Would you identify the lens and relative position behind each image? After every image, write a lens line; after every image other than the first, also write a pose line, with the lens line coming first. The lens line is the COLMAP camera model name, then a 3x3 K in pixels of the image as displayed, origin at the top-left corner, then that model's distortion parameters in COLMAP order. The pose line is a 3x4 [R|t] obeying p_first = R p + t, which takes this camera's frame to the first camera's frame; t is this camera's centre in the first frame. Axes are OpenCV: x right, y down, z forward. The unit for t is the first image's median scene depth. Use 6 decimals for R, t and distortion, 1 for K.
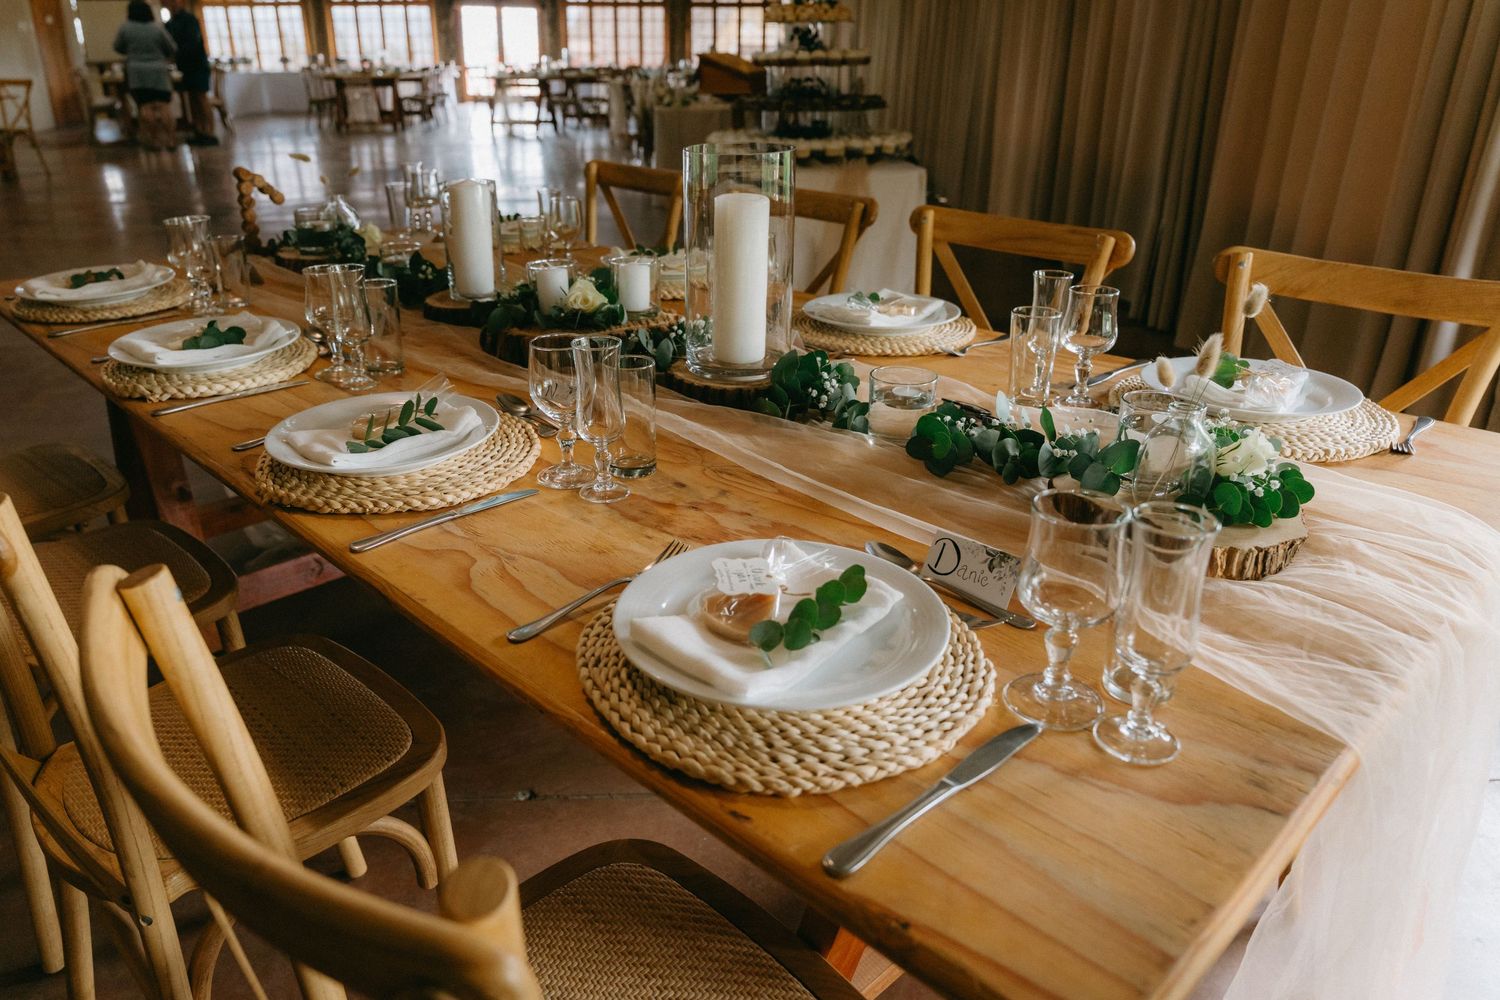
lens RADIAL K [[1024.3, 0, 745.1], [0, 1024.3, 495.9], [0, 0, 1]] dist [0.001494, 0.000095]
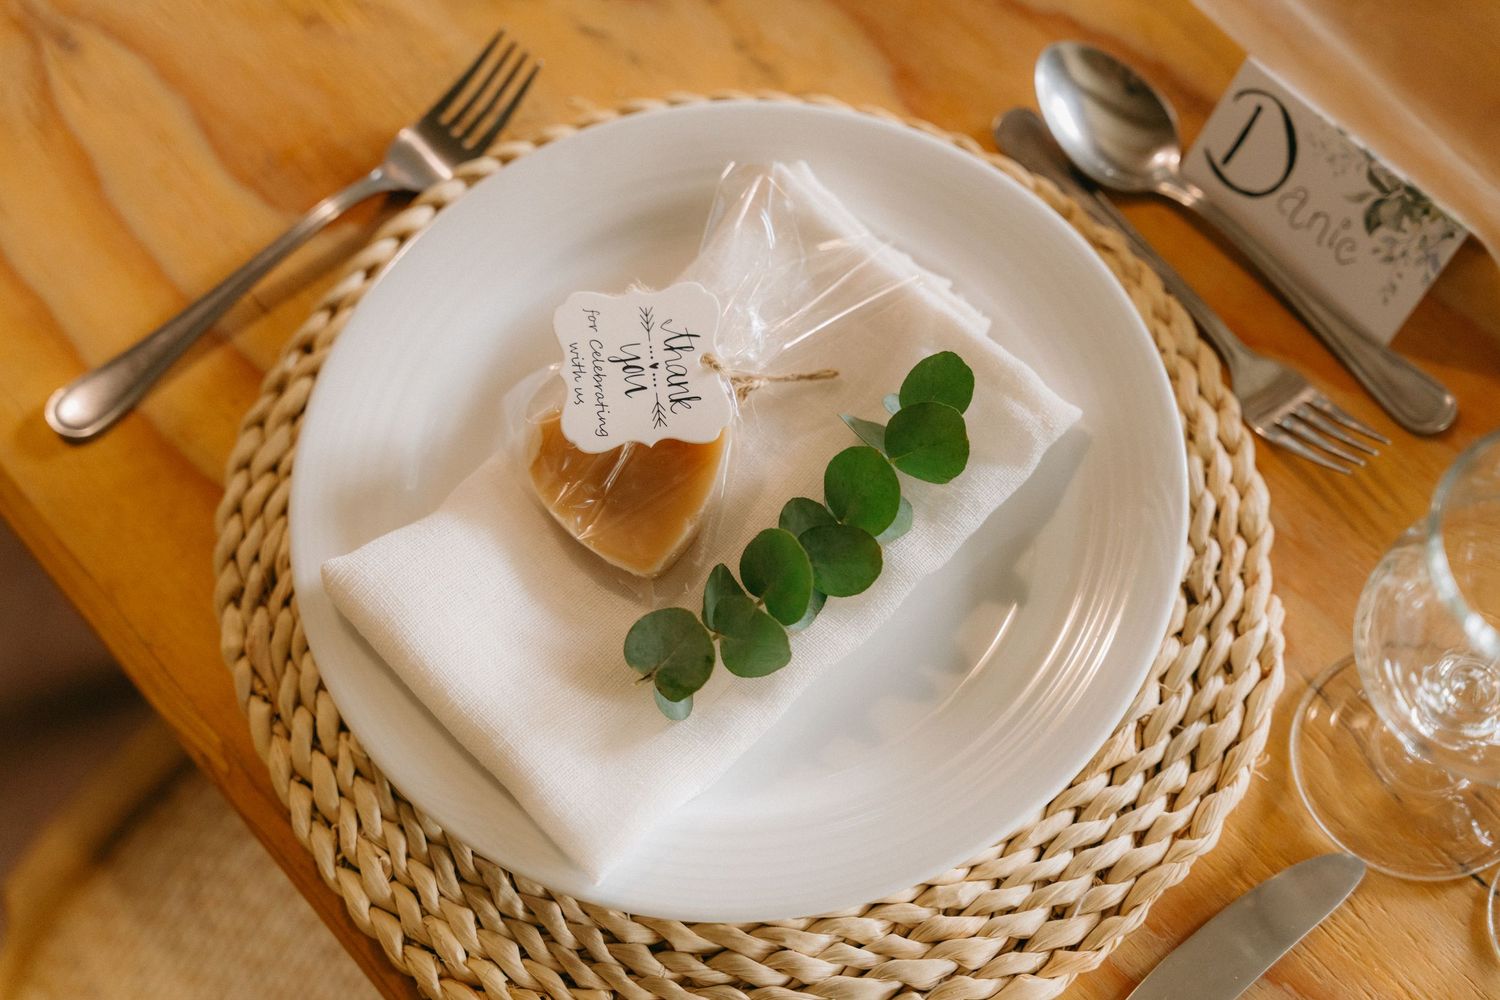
lens RADIAL K [[2168.9, 0, 753.0], [0, 2168.9, 501.4], [0, 0, 1]] dist [0.009071, 0.000000]
pose [[0.995805, 0.053005, -0.074591, 0.101442], [0.009883, 0.748082, 0.663533, -0.408768], [0.090971, -0.661486, 0.744420, 0.411815]]
